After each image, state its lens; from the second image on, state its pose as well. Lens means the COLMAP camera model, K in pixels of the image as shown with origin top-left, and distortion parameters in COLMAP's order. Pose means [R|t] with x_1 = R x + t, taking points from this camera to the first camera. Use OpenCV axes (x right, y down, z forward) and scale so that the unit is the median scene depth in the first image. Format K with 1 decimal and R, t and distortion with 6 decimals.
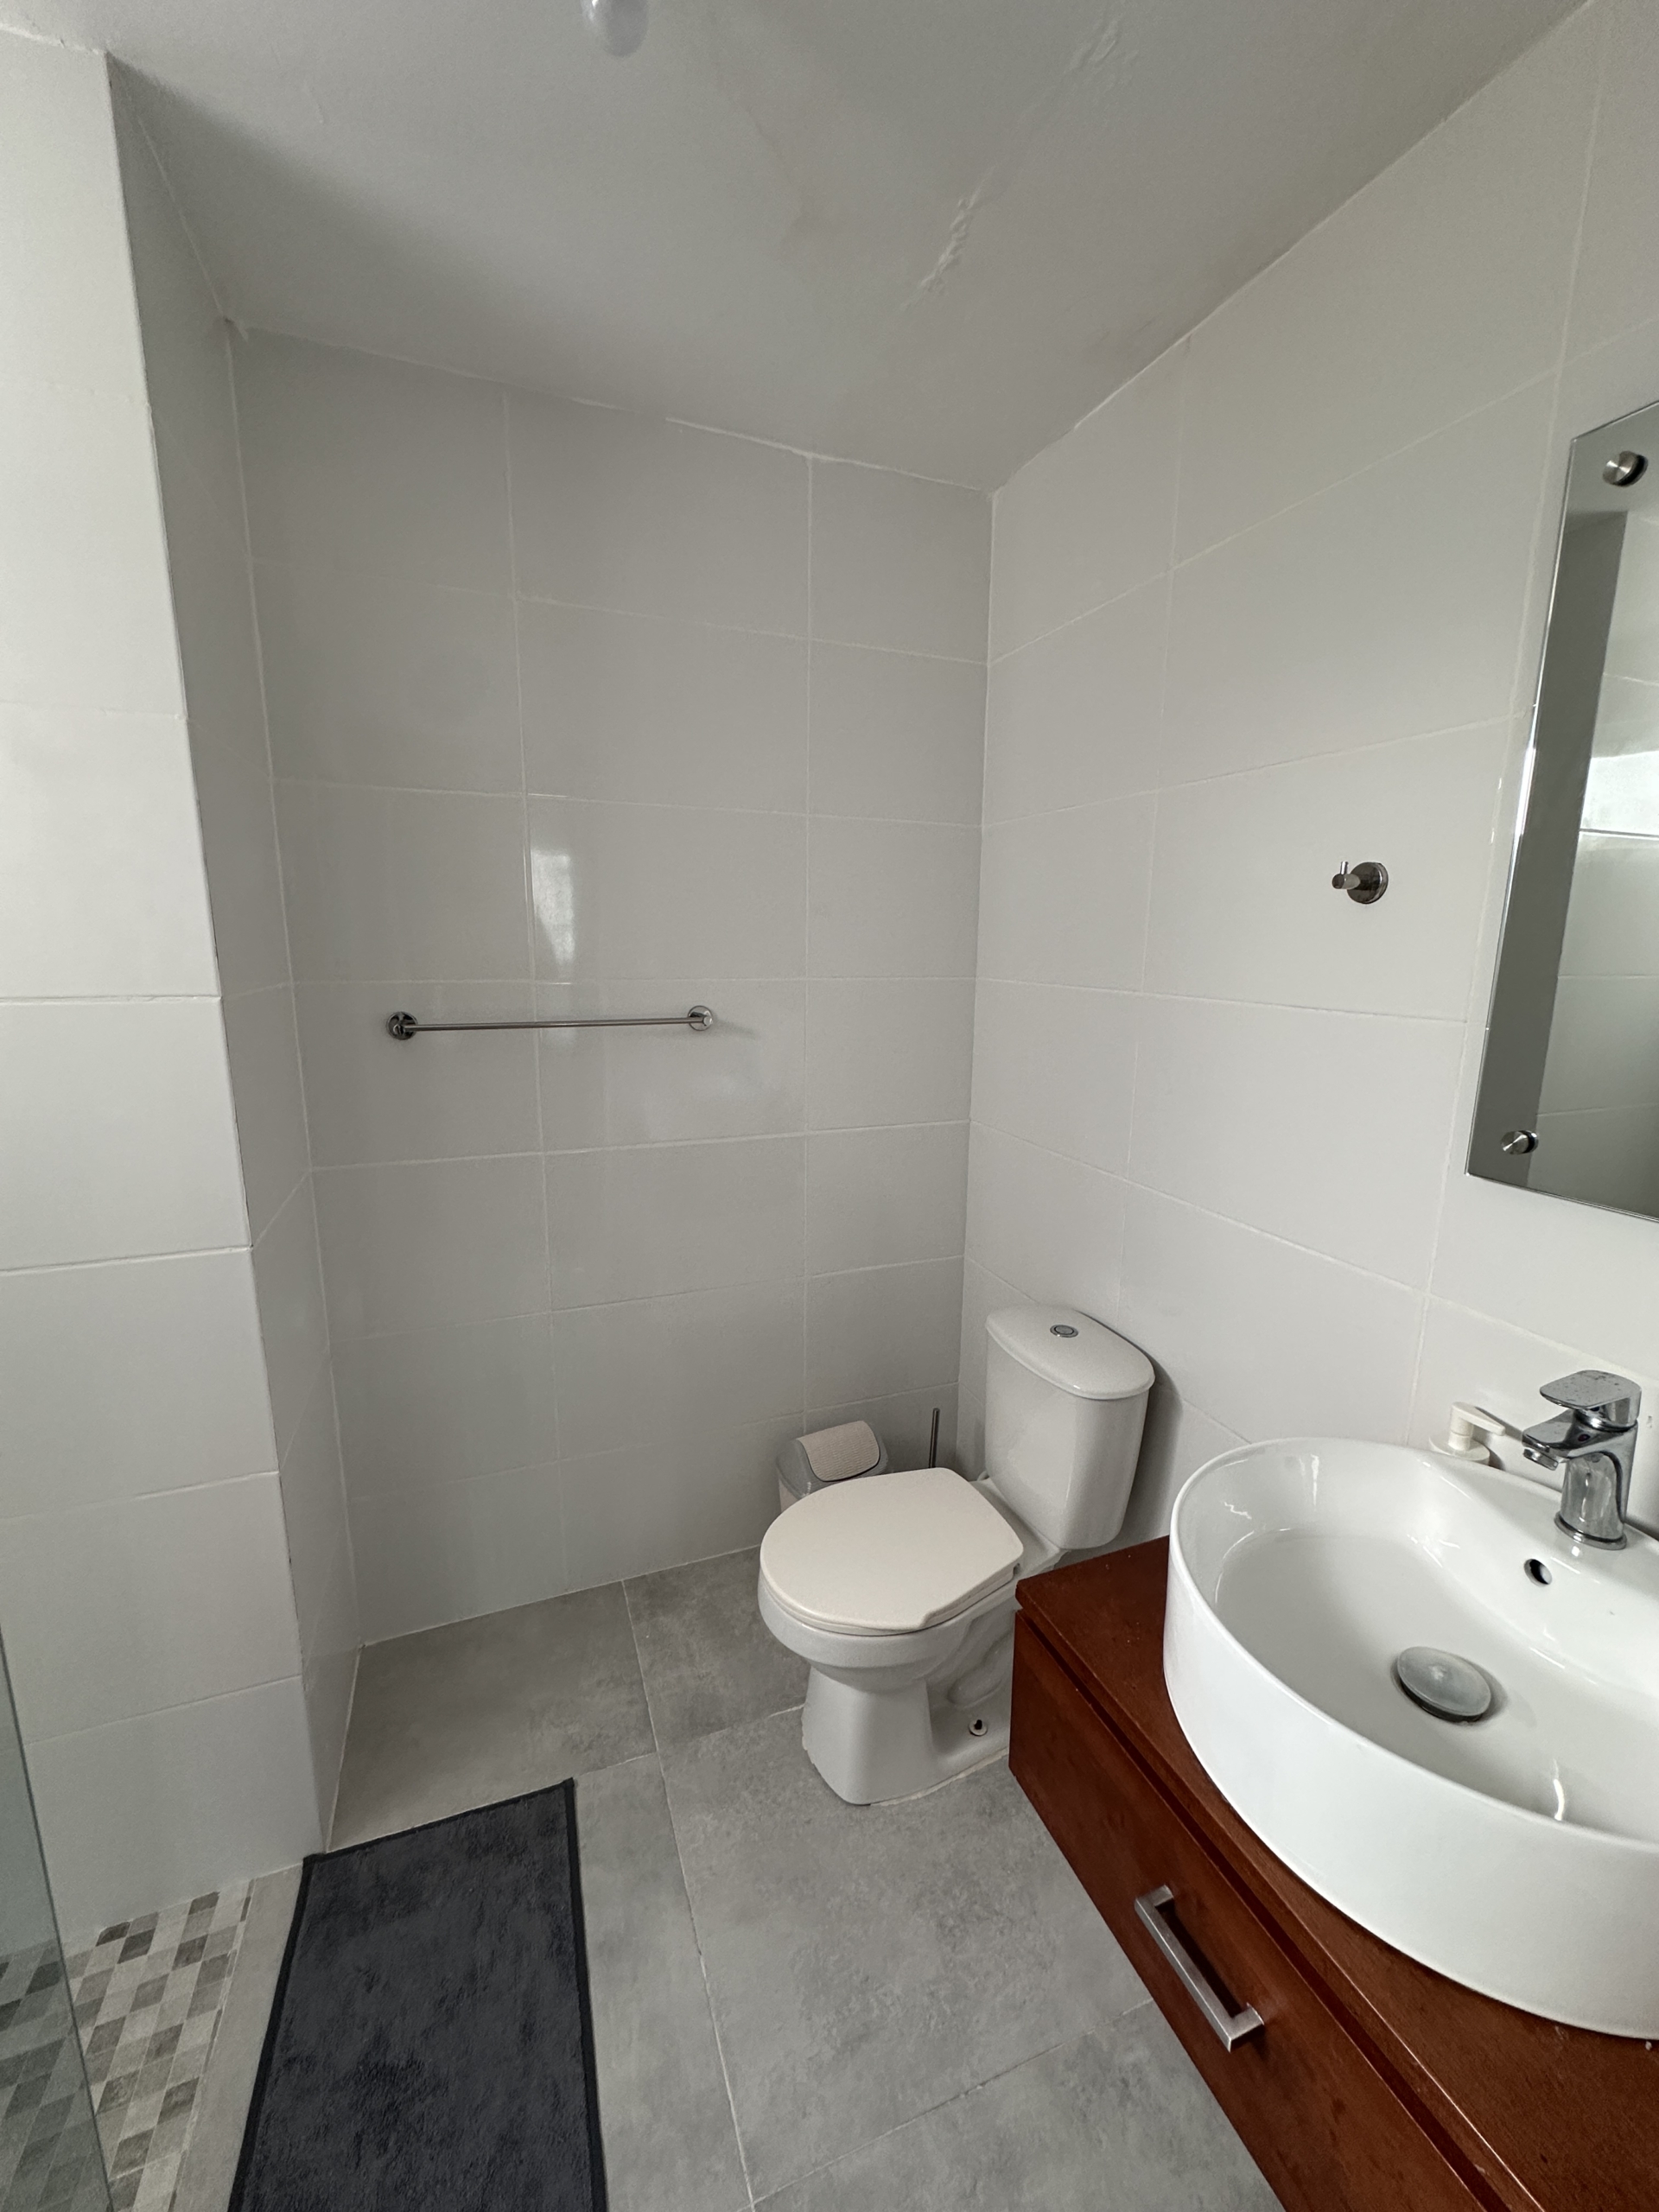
lens RADIAL K [[876.9, 0, 834.0], [0, 876.9, 1103.3], [0, 0, 1]] dist [-0.009450, 0.001287]
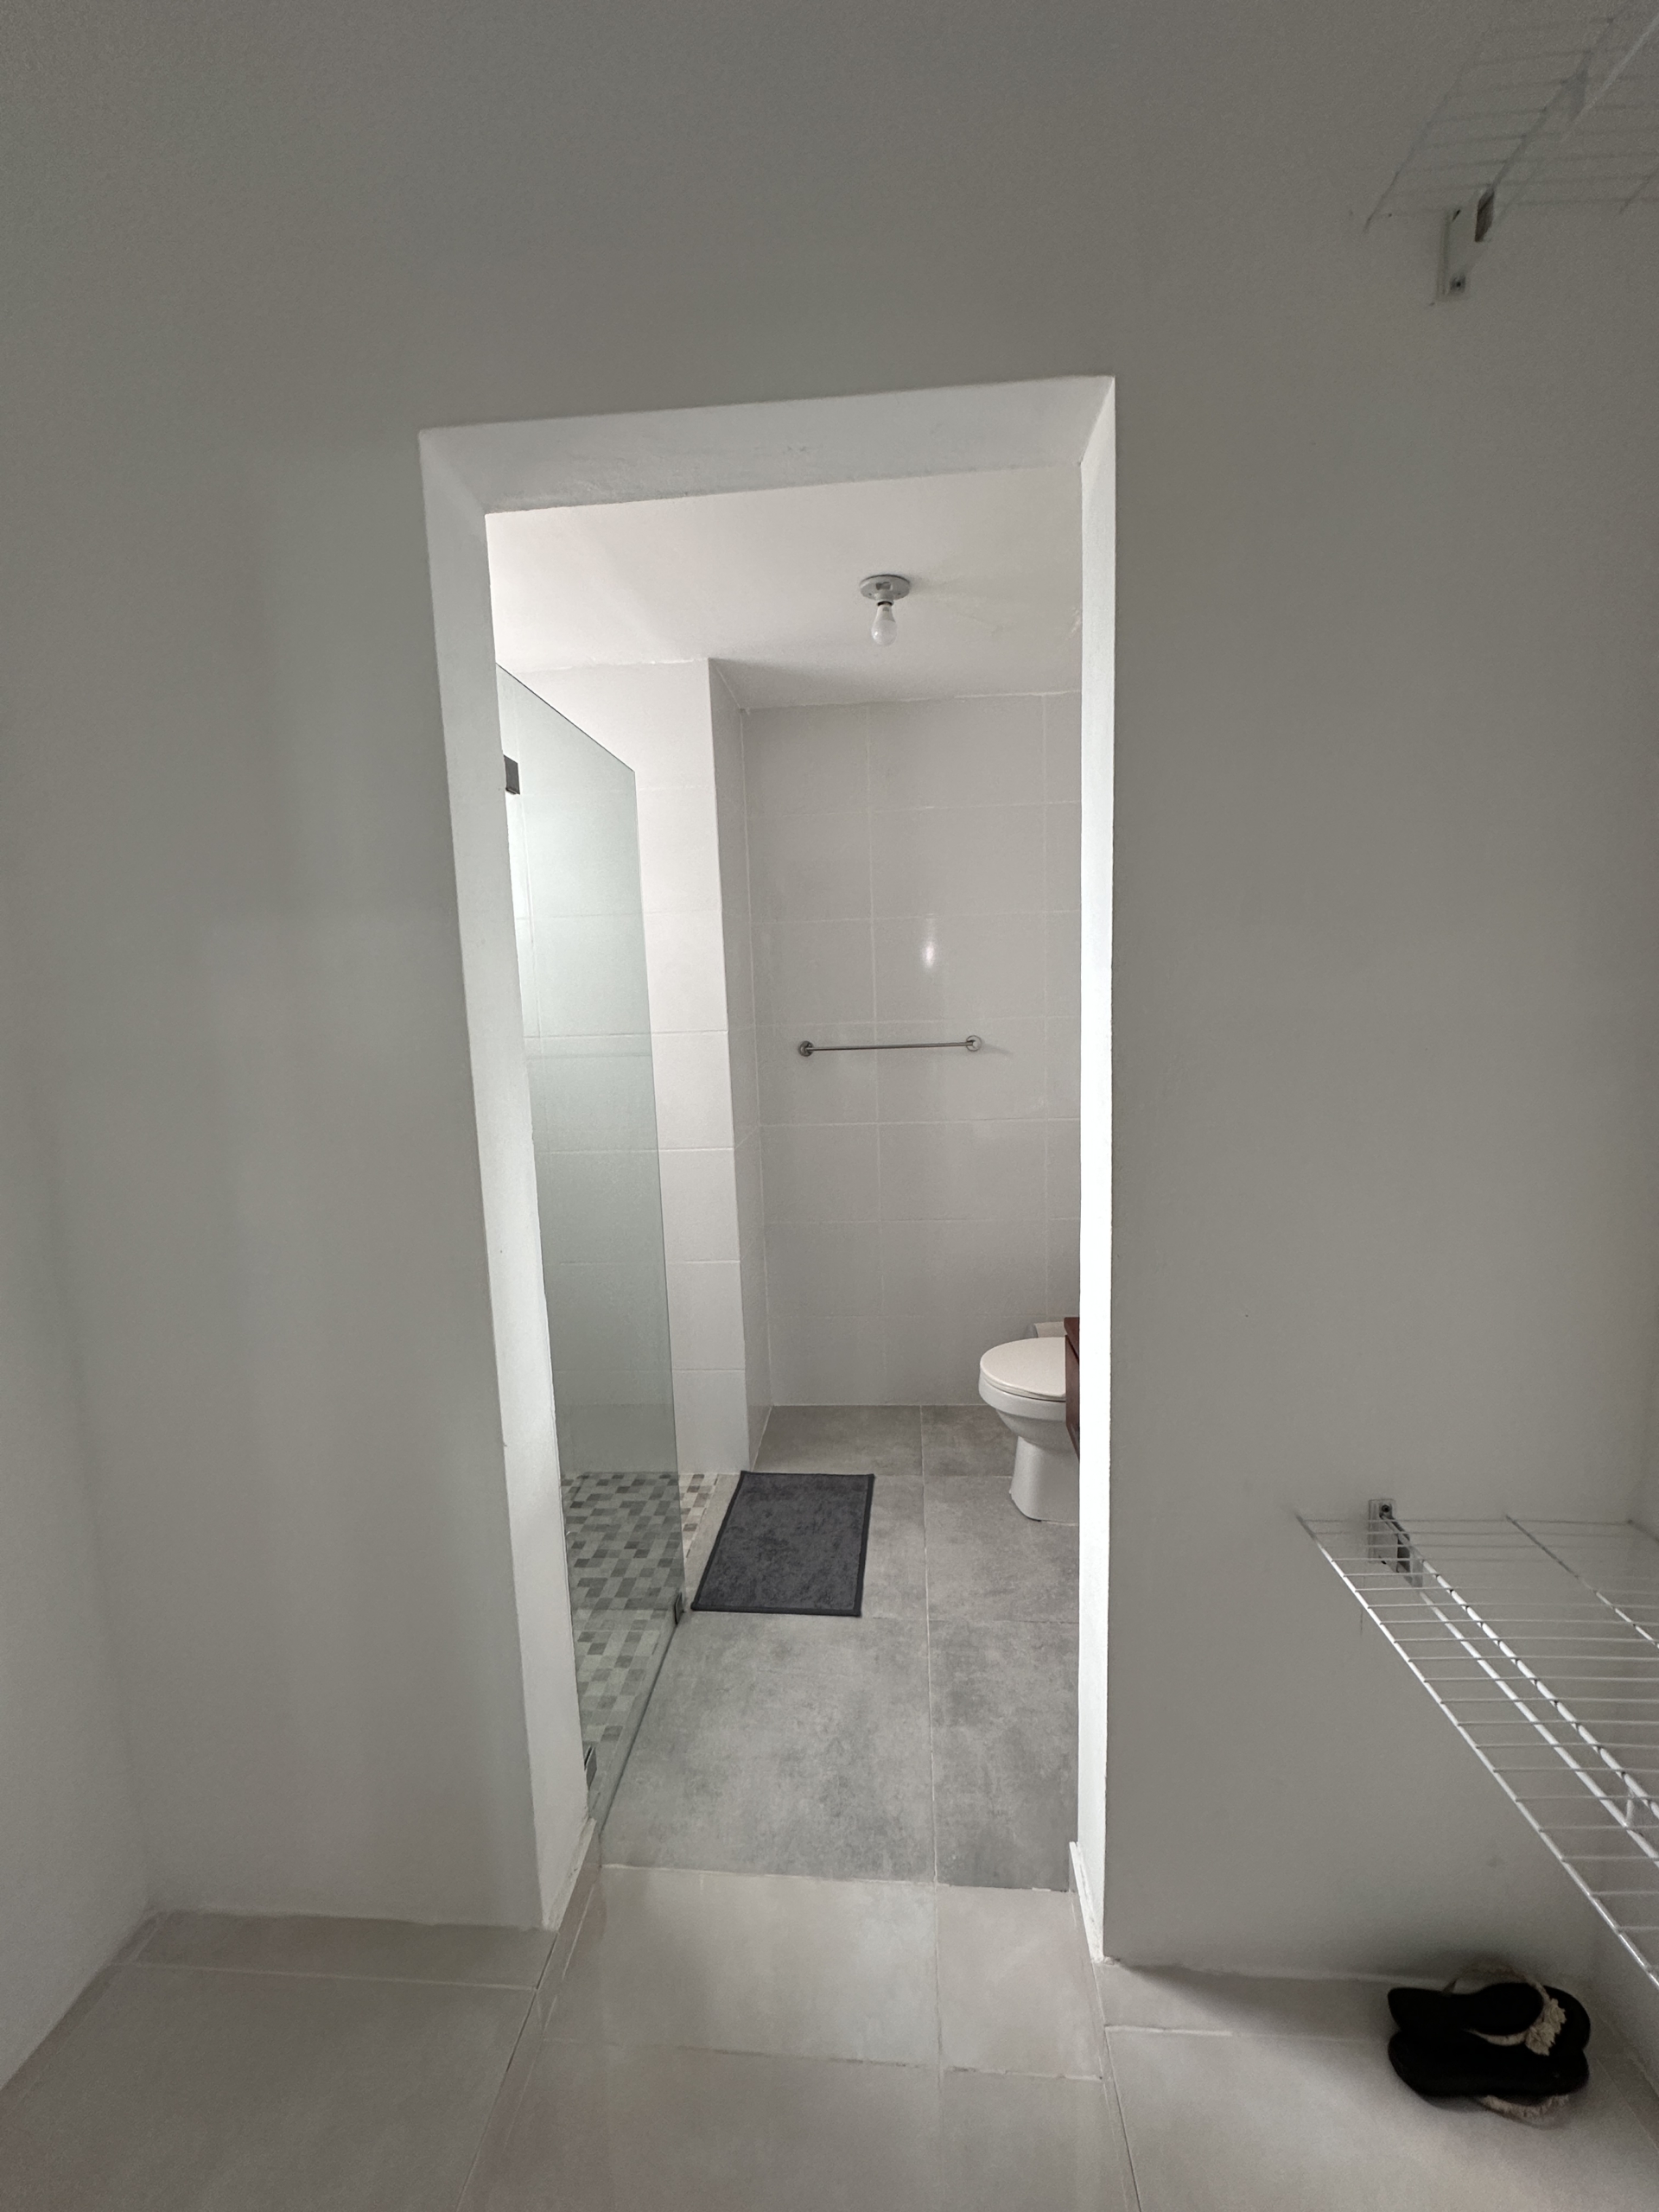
lens RADIAL K [[876.9, 0, 833.4], [0, 876.9, 1108.9], [0, 0, 1]] dist [-0.009450, 0.001287]
pose [[0.900389, 0.017598, -0.434730, 0.409954], [-0.038329, 0.998505, -0.038965, 0.123771], [0.433394, 0.051746, 0.899718, -0.709890]]
